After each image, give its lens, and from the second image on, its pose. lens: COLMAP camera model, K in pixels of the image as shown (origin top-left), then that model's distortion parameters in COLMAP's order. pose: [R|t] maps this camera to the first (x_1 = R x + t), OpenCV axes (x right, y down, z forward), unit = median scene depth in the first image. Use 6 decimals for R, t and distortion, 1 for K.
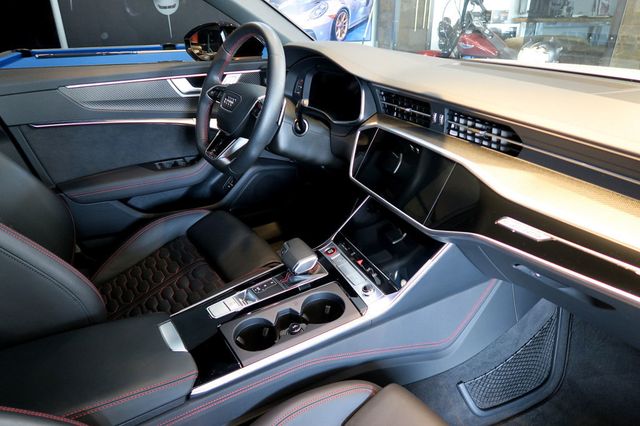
lens RADIAL K [[444.4, 0, 321.8], [0, 444.4, 215.0], [0, 0, 1]] dist [-0.019049, 0.006689]
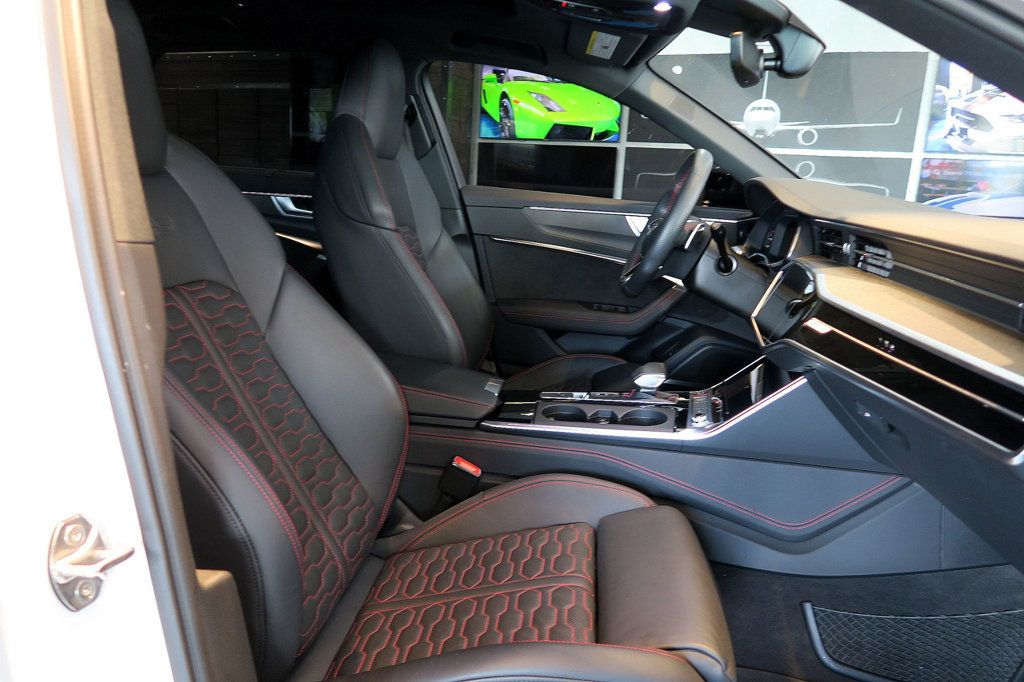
lens RADIAL K [[711.0, 0, 507.2], [0, 711.0, 340.4], [0, 0, 1]] dist [-0.019049, 0.006689]
pose [[0.768359, 0.185720, -0.612481, 0.547527], [-0.336663, 0.931161, -0.139993, 0.301309], [0.544319, 0.313764, 0.777990, -0.279728]]
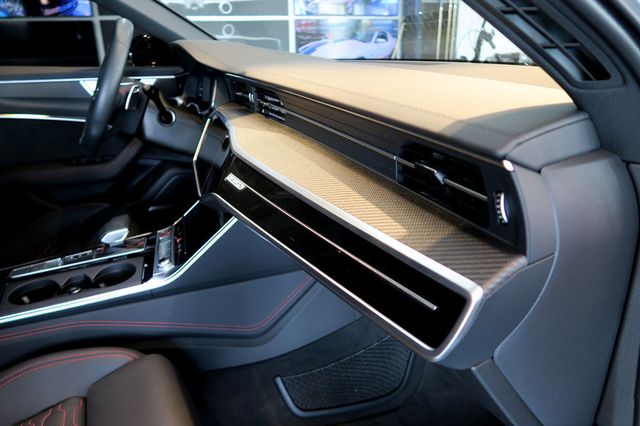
lens RADIAL K [[444.4, 0, 319.1], [0, 444.4, 211.4], [0, 0, 1]] dist [-0.019049, 0.006689]
pose [[0.992017, 0.040513, -0.119419, 0.486427], [-0.053040, 0.993198, -0.103659, 0.120854], [0.114407, 0.109165, 0.987418, 0.043276]]
